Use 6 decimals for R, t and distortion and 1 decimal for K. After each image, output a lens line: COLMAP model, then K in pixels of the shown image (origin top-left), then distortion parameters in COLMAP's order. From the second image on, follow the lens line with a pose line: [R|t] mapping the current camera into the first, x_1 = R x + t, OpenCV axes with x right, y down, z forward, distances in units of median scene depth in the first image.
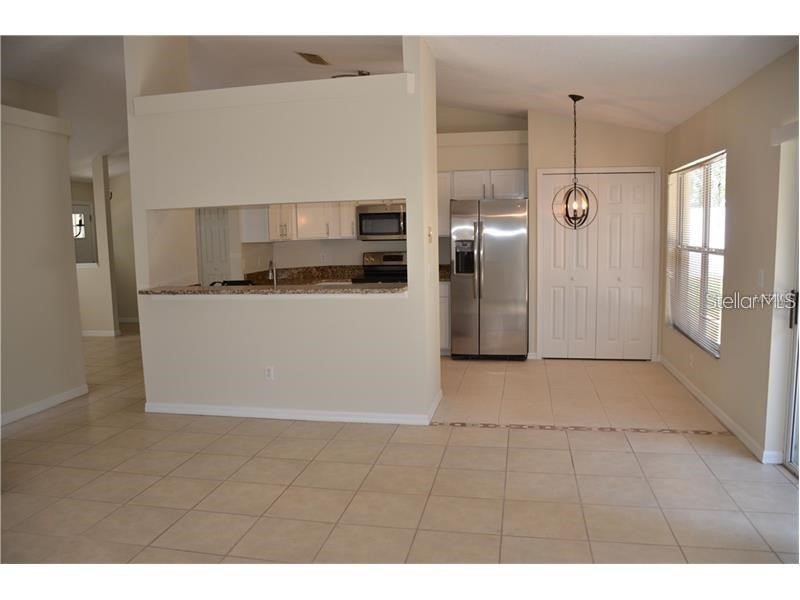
lens RADIAL K [[622.0, 0, 396.6], [0, 622.0, 304.0], [0, 0, 1]] dist [-0.114175, 0.034079]
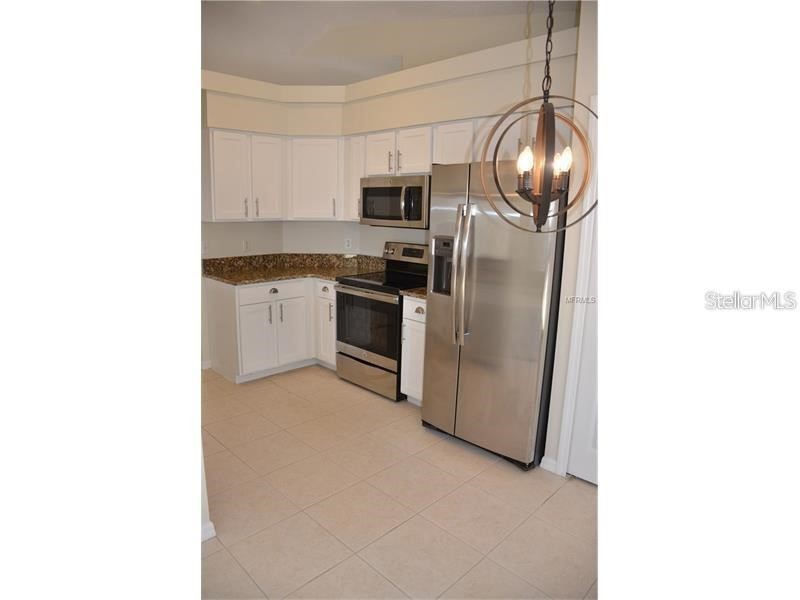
lens RADIAL K [[465.3, 0, 399.8], [0, 465.3, 296.5], [0, 0, 1]] dist [-0.094321, 0.002969]
pose [[0.837164, 0.140440, -0.528615, 0.314036], [-0.103546, 0.989690, 0.098952, -0.088563], [0.537062, -0.028103, 0.843075, 0.640080]]
